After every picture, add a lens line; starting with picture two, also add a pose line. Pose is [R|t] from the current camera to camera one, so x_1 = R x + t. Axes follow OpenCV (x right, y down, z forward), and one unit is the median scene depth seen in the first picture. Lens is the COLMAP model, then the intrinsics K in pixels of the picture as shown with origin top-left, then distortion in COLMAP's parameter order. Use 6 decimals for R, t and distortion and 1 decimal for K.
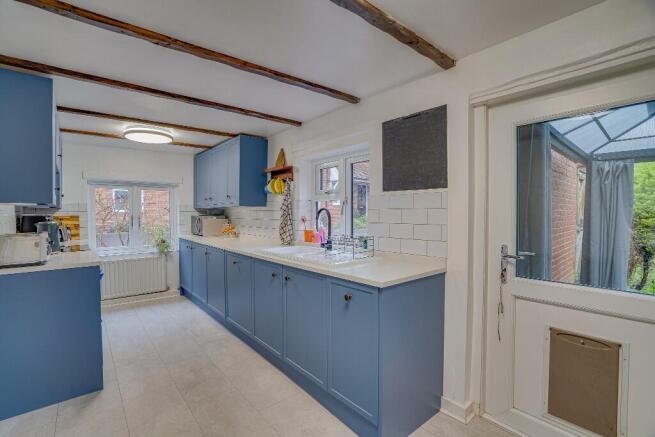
lens RADIAL K [[302.0, 0, 327.5], [0, 302.0, 218.5], [0, 0, 1]] dist [-0.072847, 0.029983]
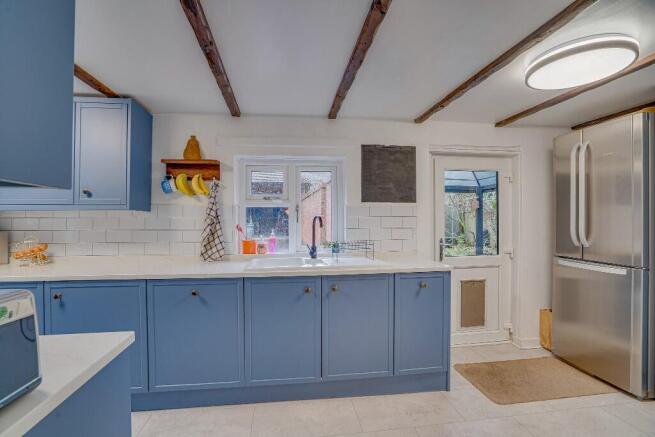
lens RADIAL K [[302.0, 0, 327.5], [0, 302.0, 218.5], [0, 0, 1]] dist [-0.072847, 0.029983]
pose [[0.534113, 0.003190, 0.845407, -0.616839], [0.019139, 0.999691, -0.015863, -0.005229], [-0.845197, 0.024653, 0.533886, 0.327926]]
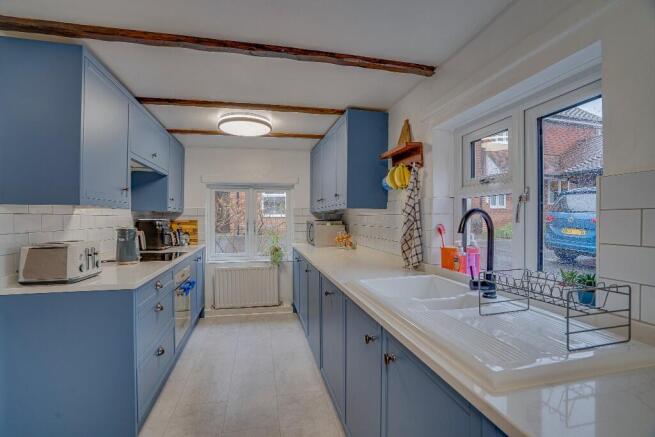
lens RADIAL K [[302.0, 0, 327.5], [0, 302.0, 218.5], [0, 0, 1]] dist [-0.072847, 0.029983]
pose [[0.887152, 0.002782, -0.461468, -0.004437], [-0.009654, 0.999875, -0.012531, -0.007958], [0.461376, 0.015572, 0.887068, 0.358320]]
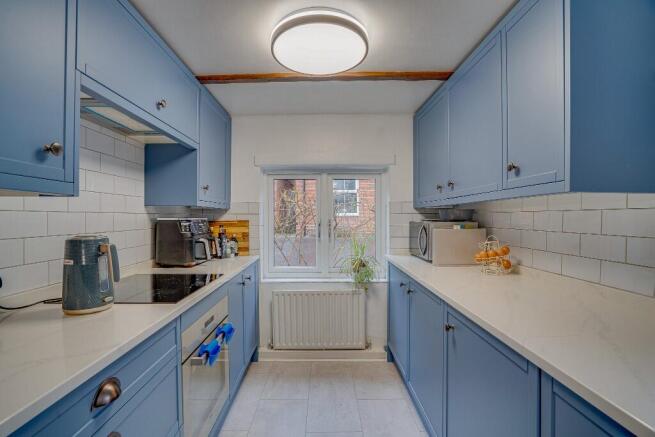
lens RADIAL K [[302.0, 0, 327.5], [0, 302.0, 218.5], [0, 0, 1]] dist [-0.072847, 0.029983]
pose [[0.769475, 0.003665, -0.638667, -0.305419], [-0.011065, 0.999910, -0.007593, -0.011539], [0.638581, 0.012910, 0.769446, 0.662412]]
